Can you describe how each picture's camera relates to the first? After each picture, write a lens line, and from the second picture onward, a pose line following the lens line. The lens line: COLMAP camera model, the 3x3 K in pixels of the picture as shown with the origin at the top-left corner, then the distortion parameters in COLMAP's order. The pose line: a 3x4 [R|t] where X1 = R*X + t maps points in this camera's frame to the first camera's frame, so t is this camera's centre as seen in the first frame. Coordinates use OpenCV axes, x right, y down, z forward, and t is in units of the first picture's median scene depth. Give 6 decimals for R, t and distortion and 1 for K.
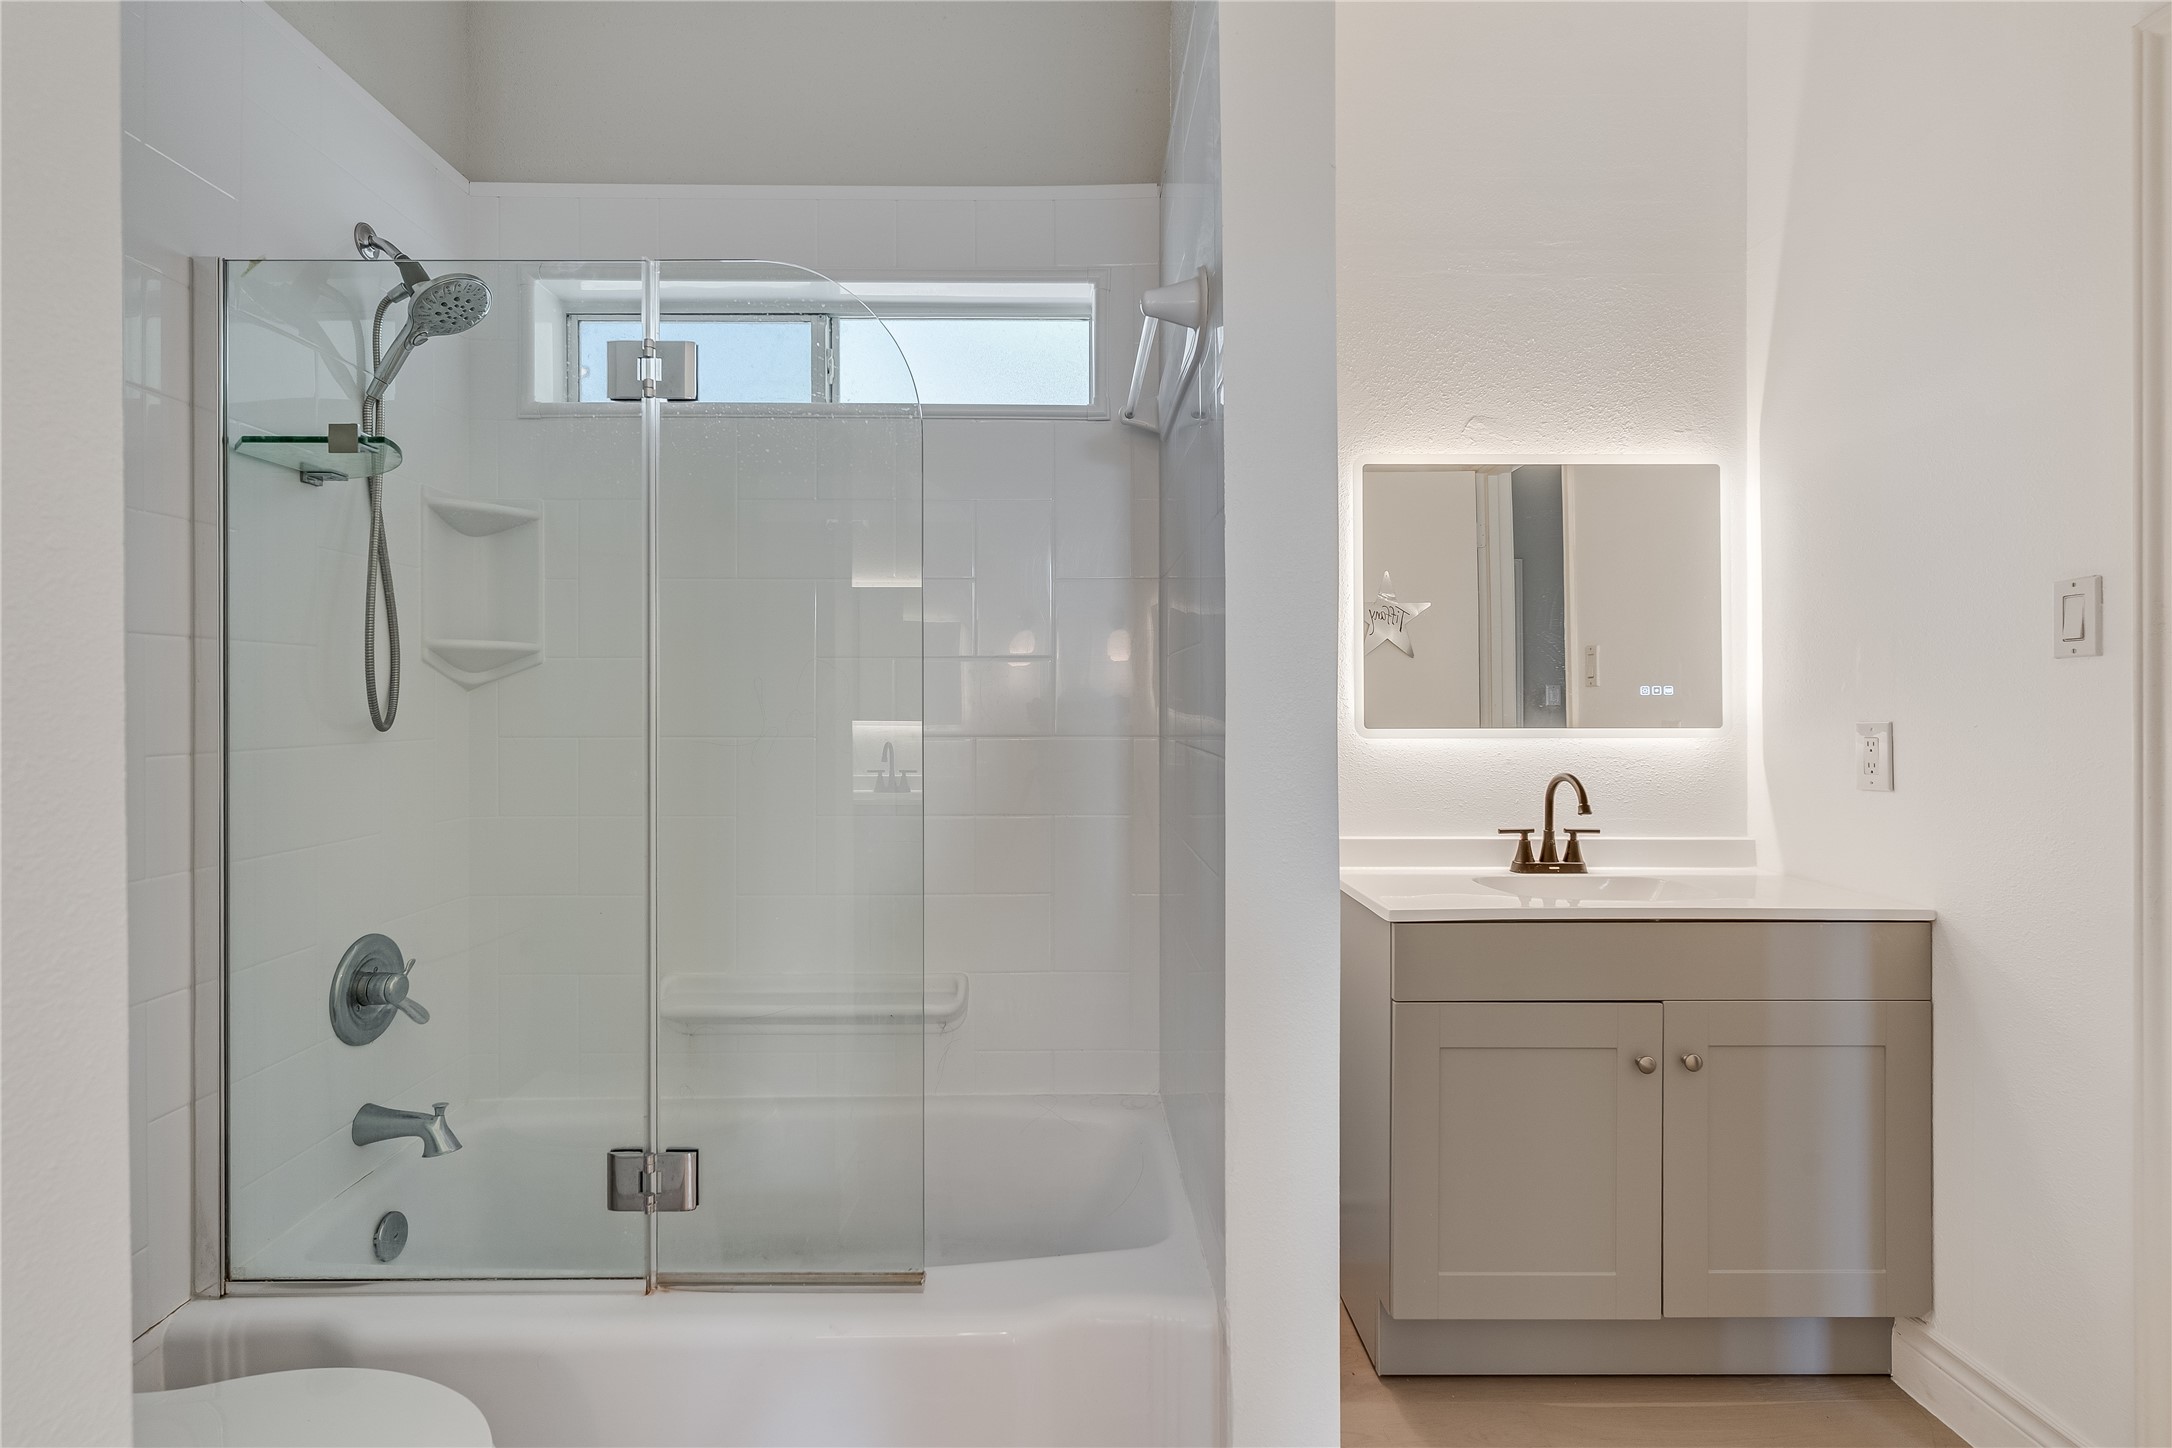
lens RADIAL K [[1049.7, 0, 1064.4], [0, 1049.7, 694.9], [0, 0, 1]] dist [0.004340, 0.000375]
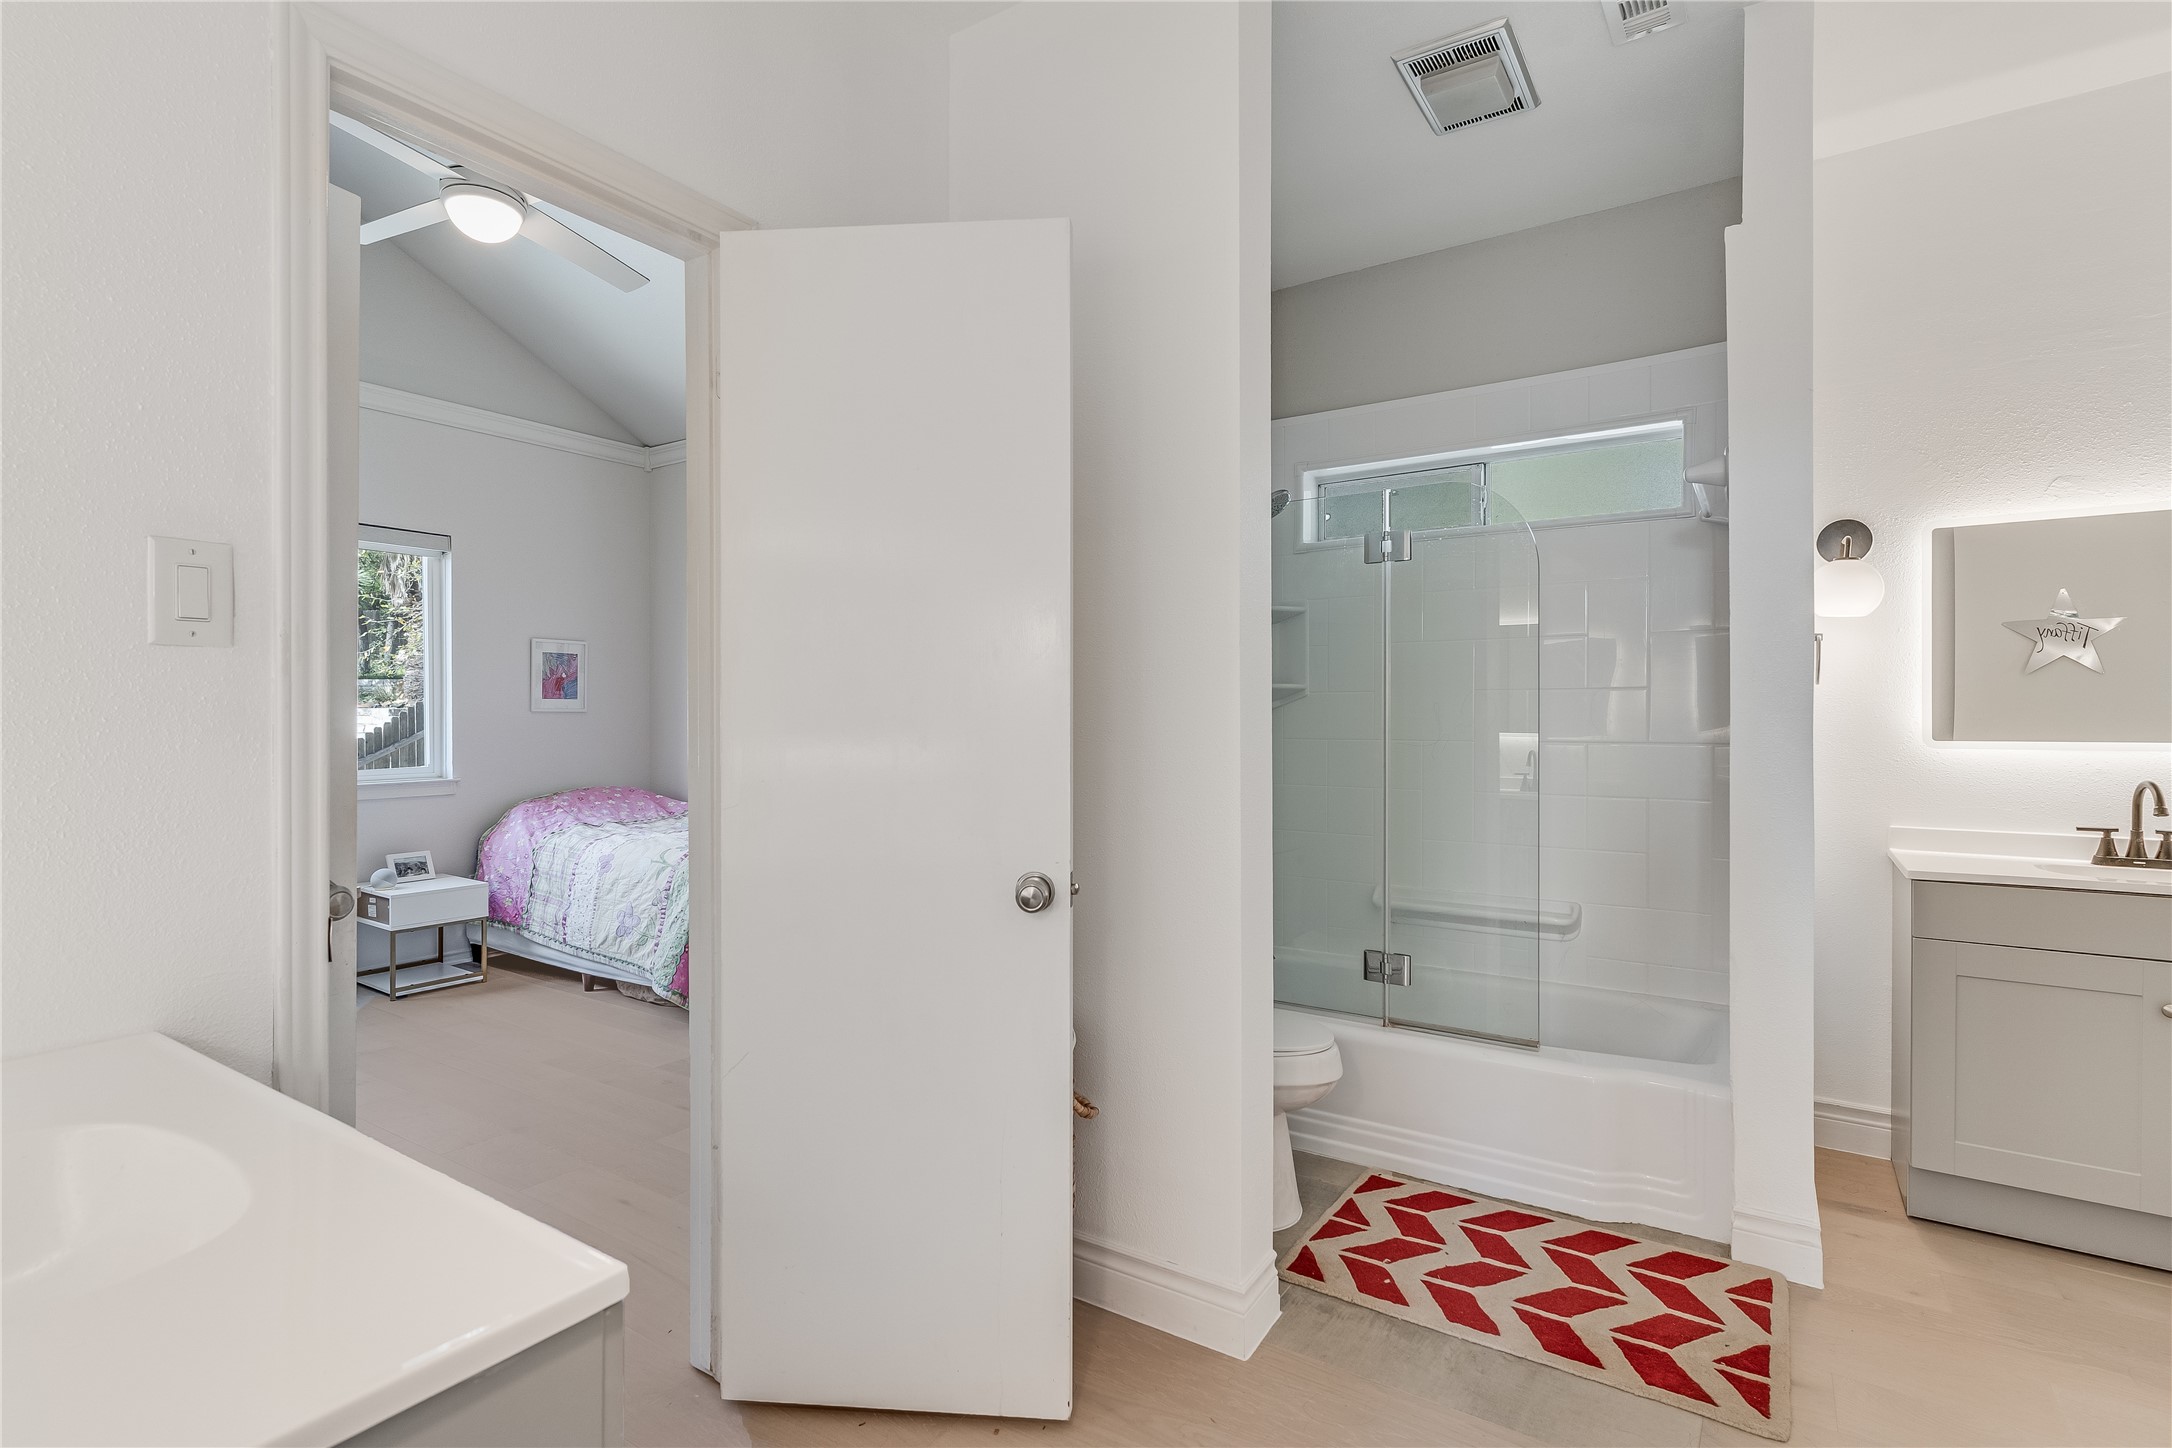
lens RADIAL K [[1049.7, 0, 1073.6], [0, 1049.7, 725.3], [0, 0, 1]] dist [0.004340, 0.000375]
pose [[0.831496, 0.004920, -0.555509, 0.133397], [0.003290, 0.999900, 0.013780, -0.006851], [0.555521, -0.013286, 0.831396, -0.613801]]
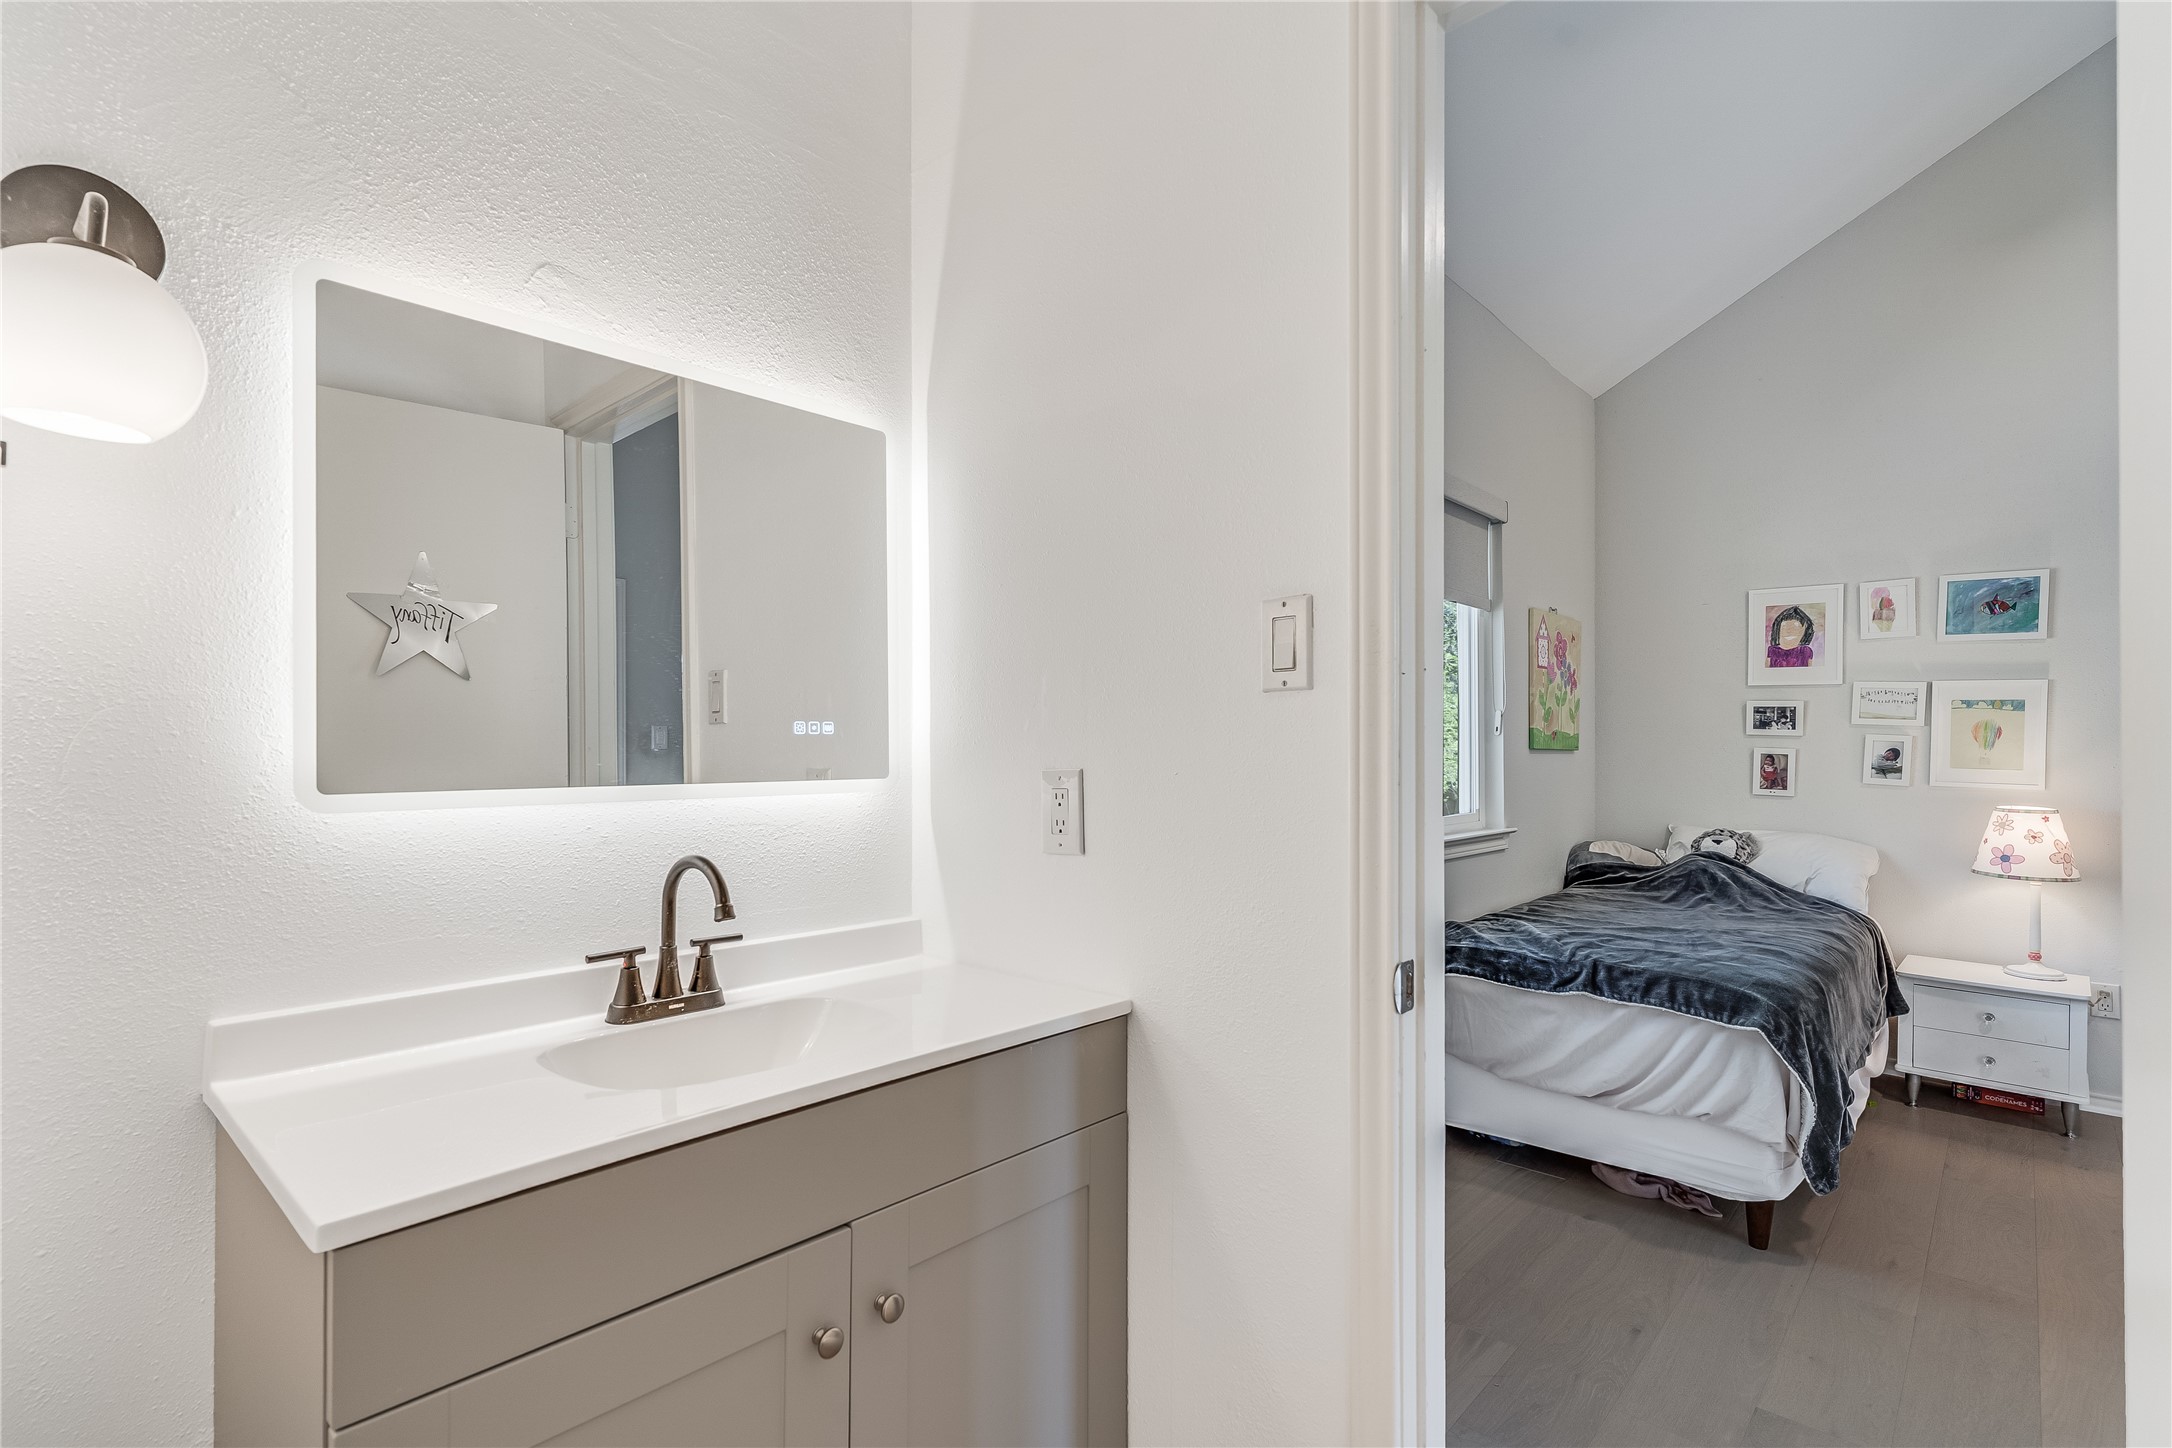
lens RADIAL K [[1049.7, 0, 1076.1], [0, 1049.7, 743.7], [0, 0, 1]] dist [0.004340, 0.000375]
pose [[0.683837, 0.001198, 0.729634, 0.166053], [-0.004652, 0.999985, 0.002718, 0.003469], [-0.729620, -0.005253, 0.683832, 0.386108]]
